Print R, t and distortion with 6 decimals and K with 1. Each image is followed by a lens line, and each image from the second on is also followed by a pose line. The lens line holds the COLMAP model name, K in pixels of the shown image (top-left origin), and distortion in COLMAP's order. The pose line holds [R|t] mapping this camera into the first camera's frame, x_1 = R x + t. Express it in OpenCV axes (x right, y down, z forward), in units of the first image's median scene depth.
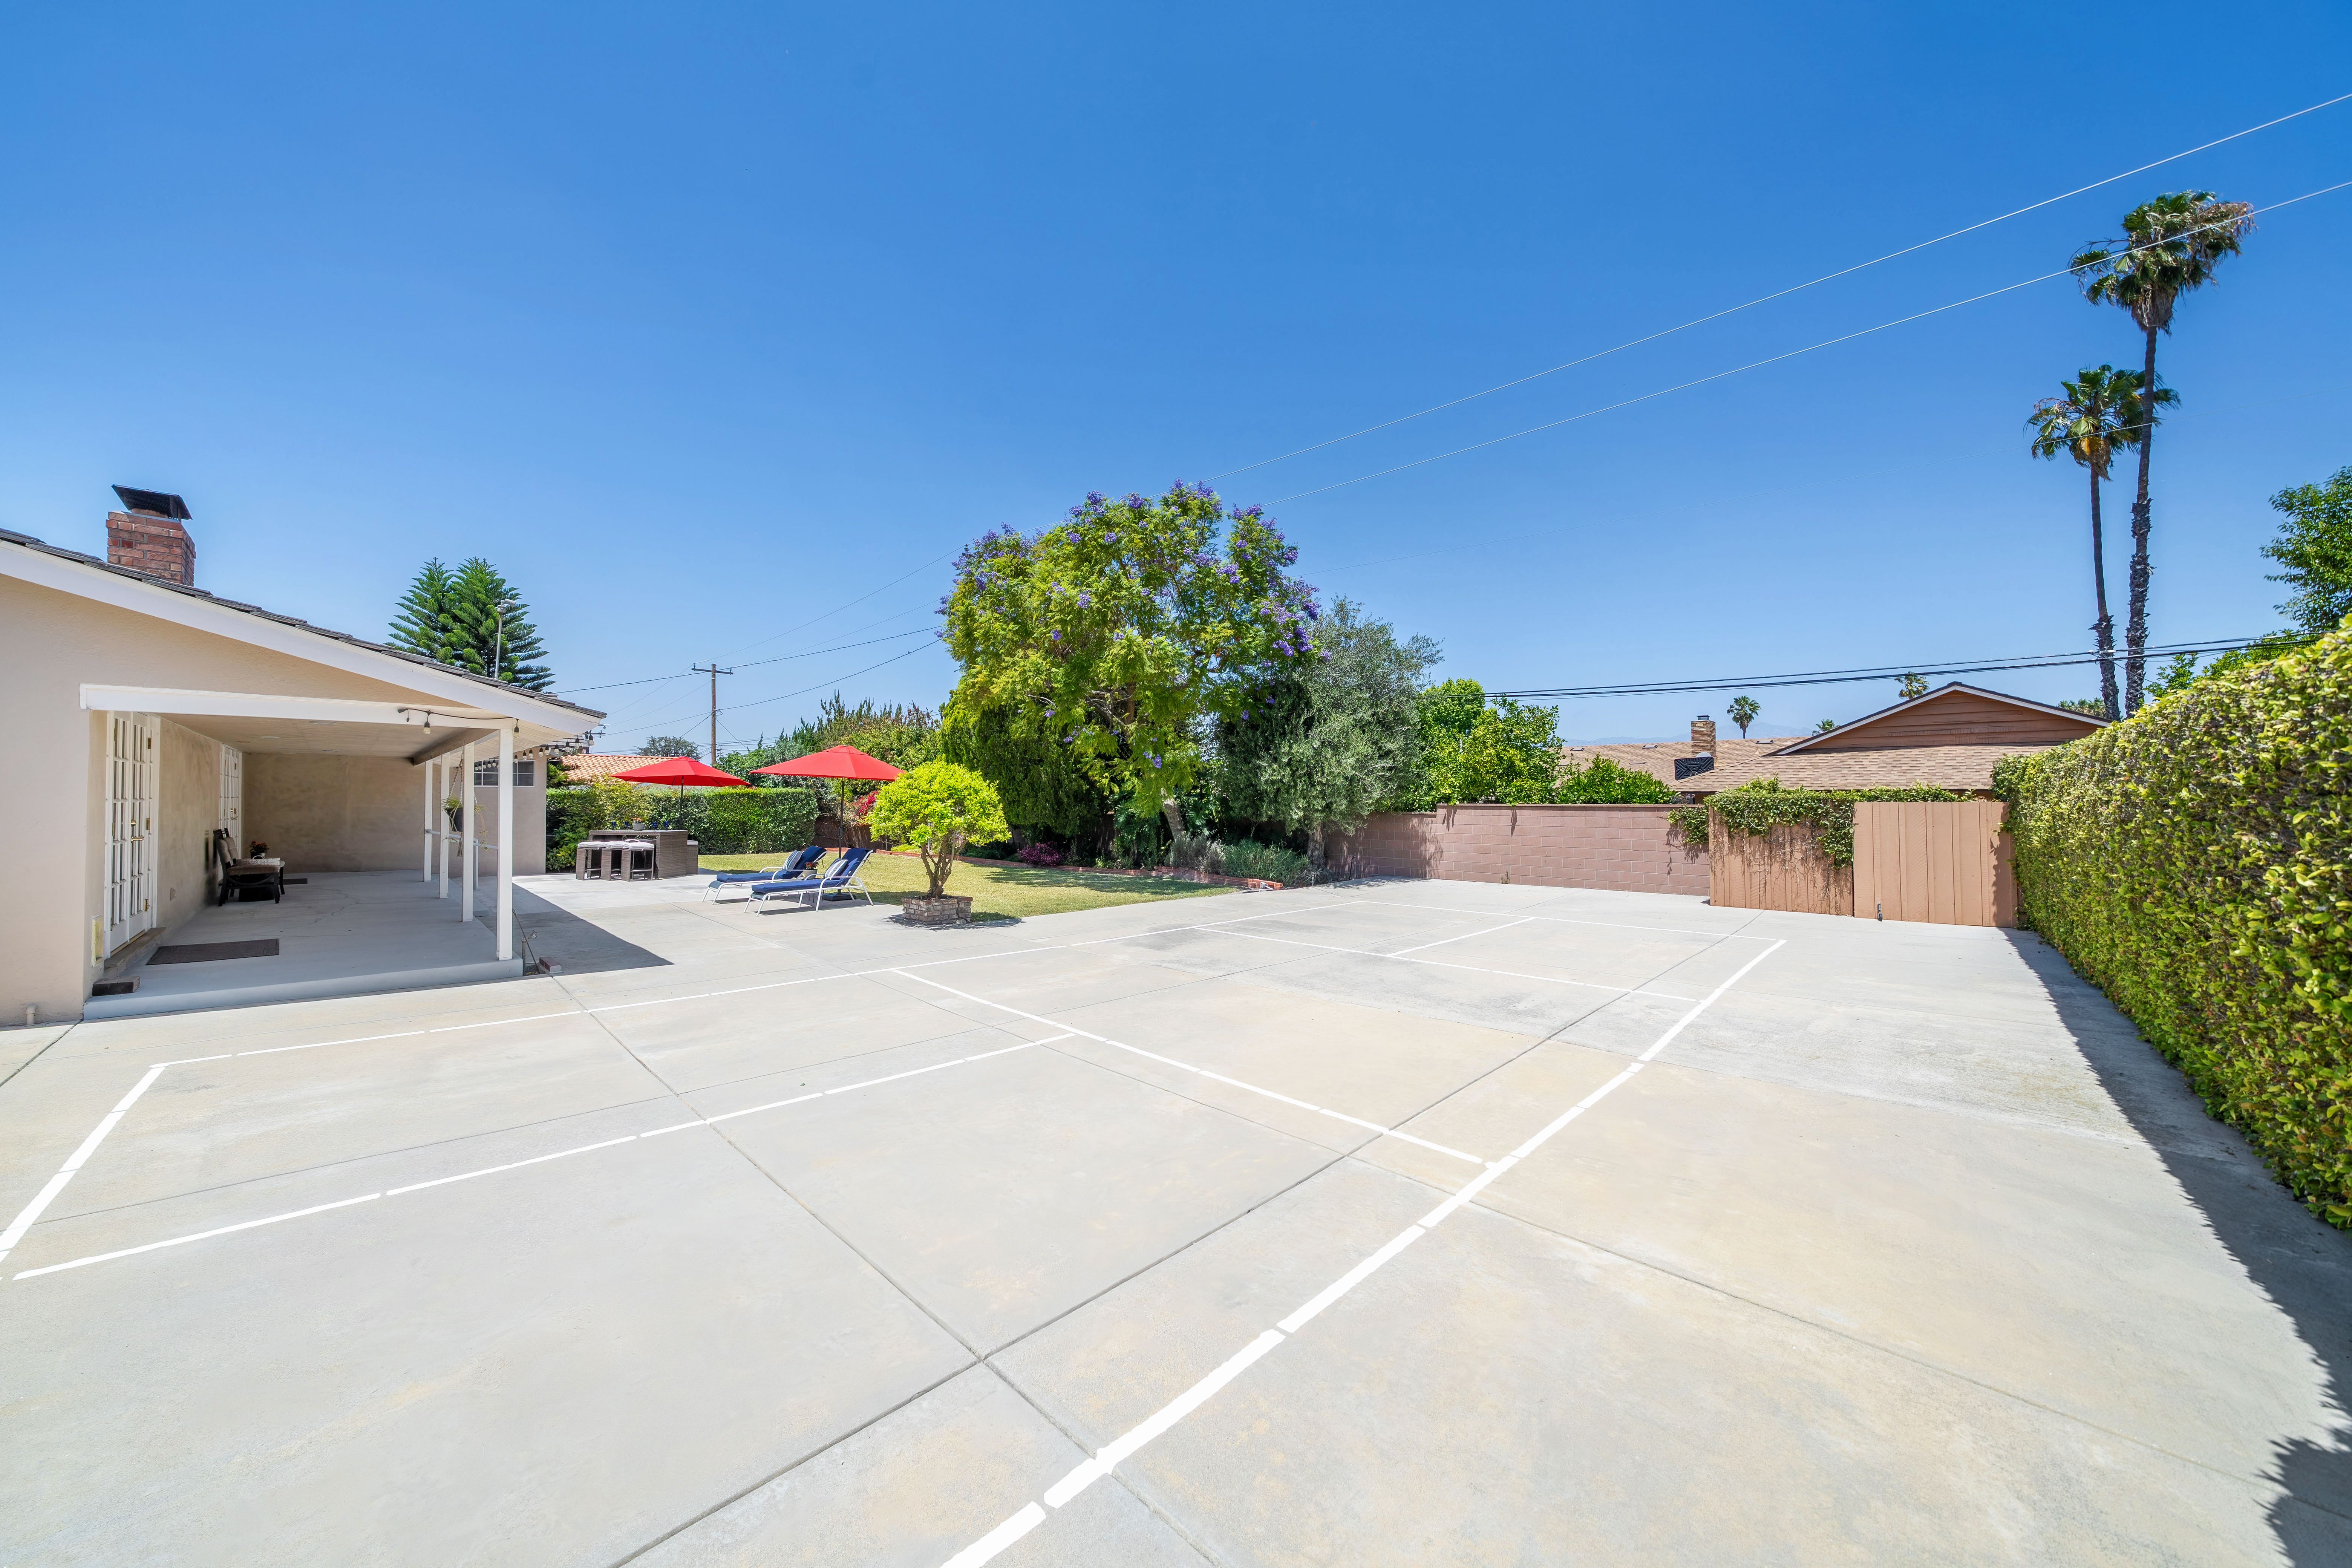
lens RADIAL K [[795.1, 0, 1175.5], [0, 795.1, 798.0], [0, 0, 1]] dist [-0.001048, 0.000009]
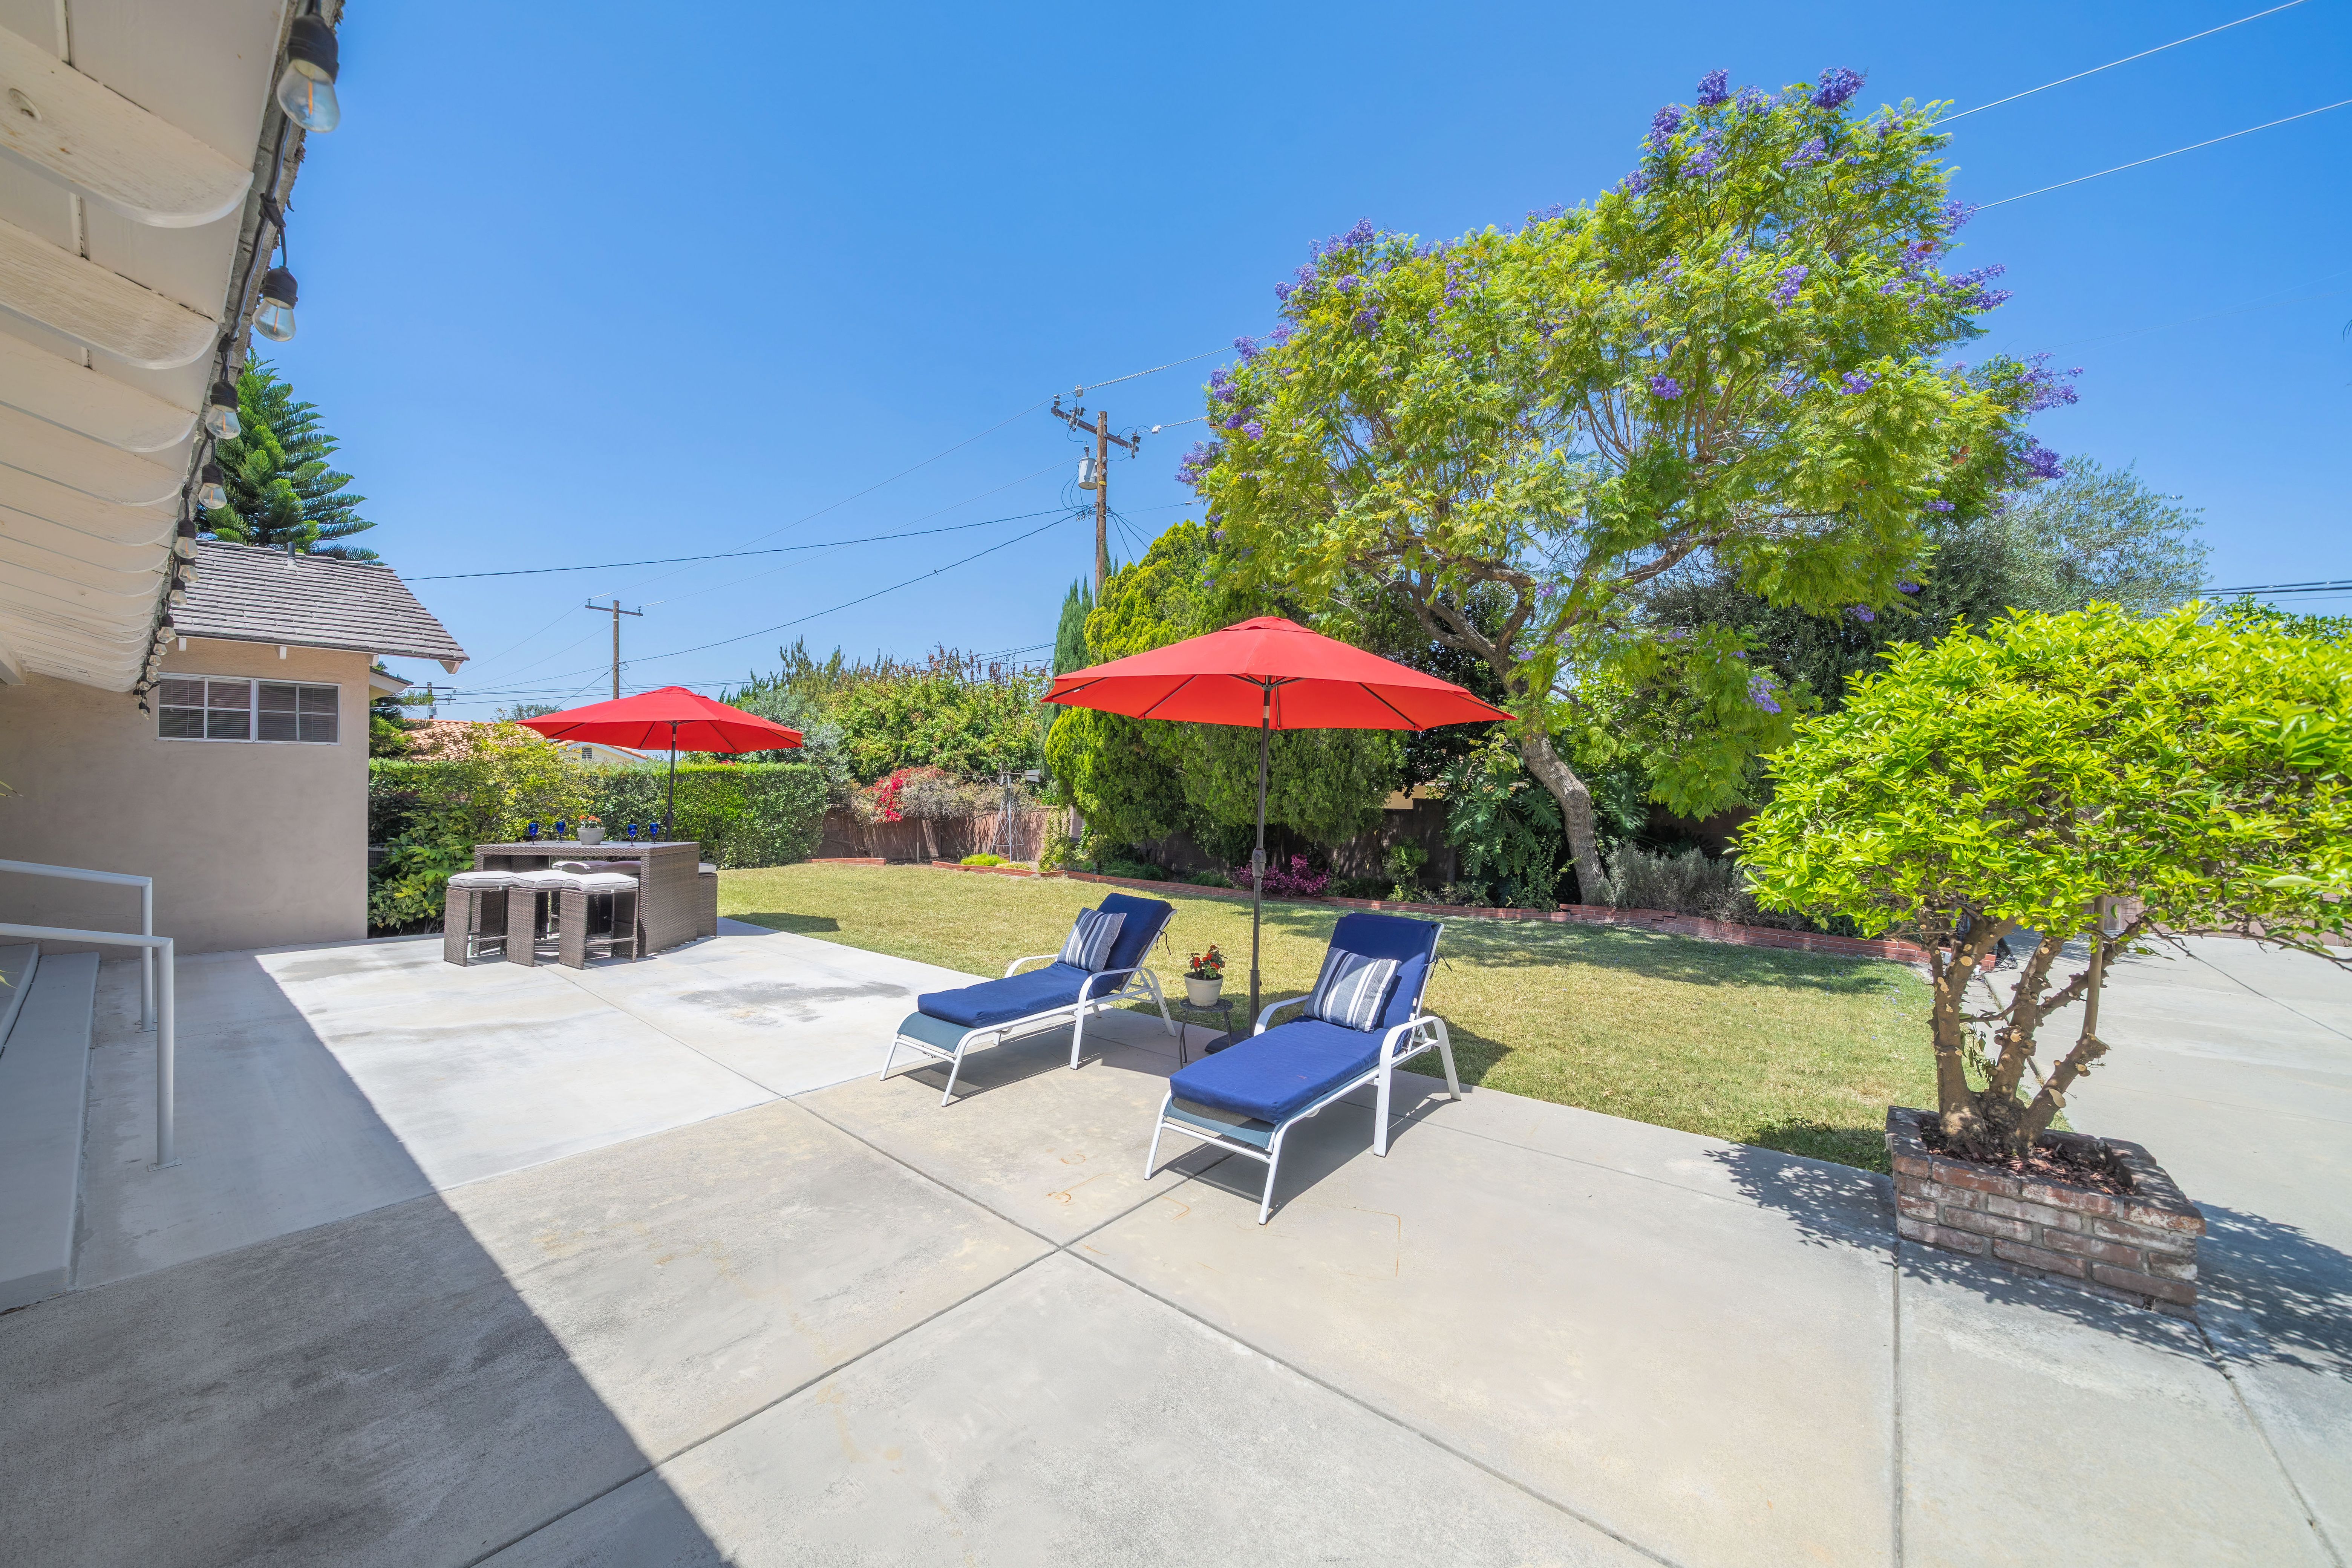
lens RADIAL K [[860.5, 0, 1182.9], [0, 860.5, 784.1], [0, 0, 1]] dist [0.000931, 0.000099]
pose [[0.996170, 0.003828, 0.087349, -0.340368], [-0.003738, 0.999992, -0.001194, 0.004904], [-0.087353, 0.000863, 0.996177, 0.428887]]
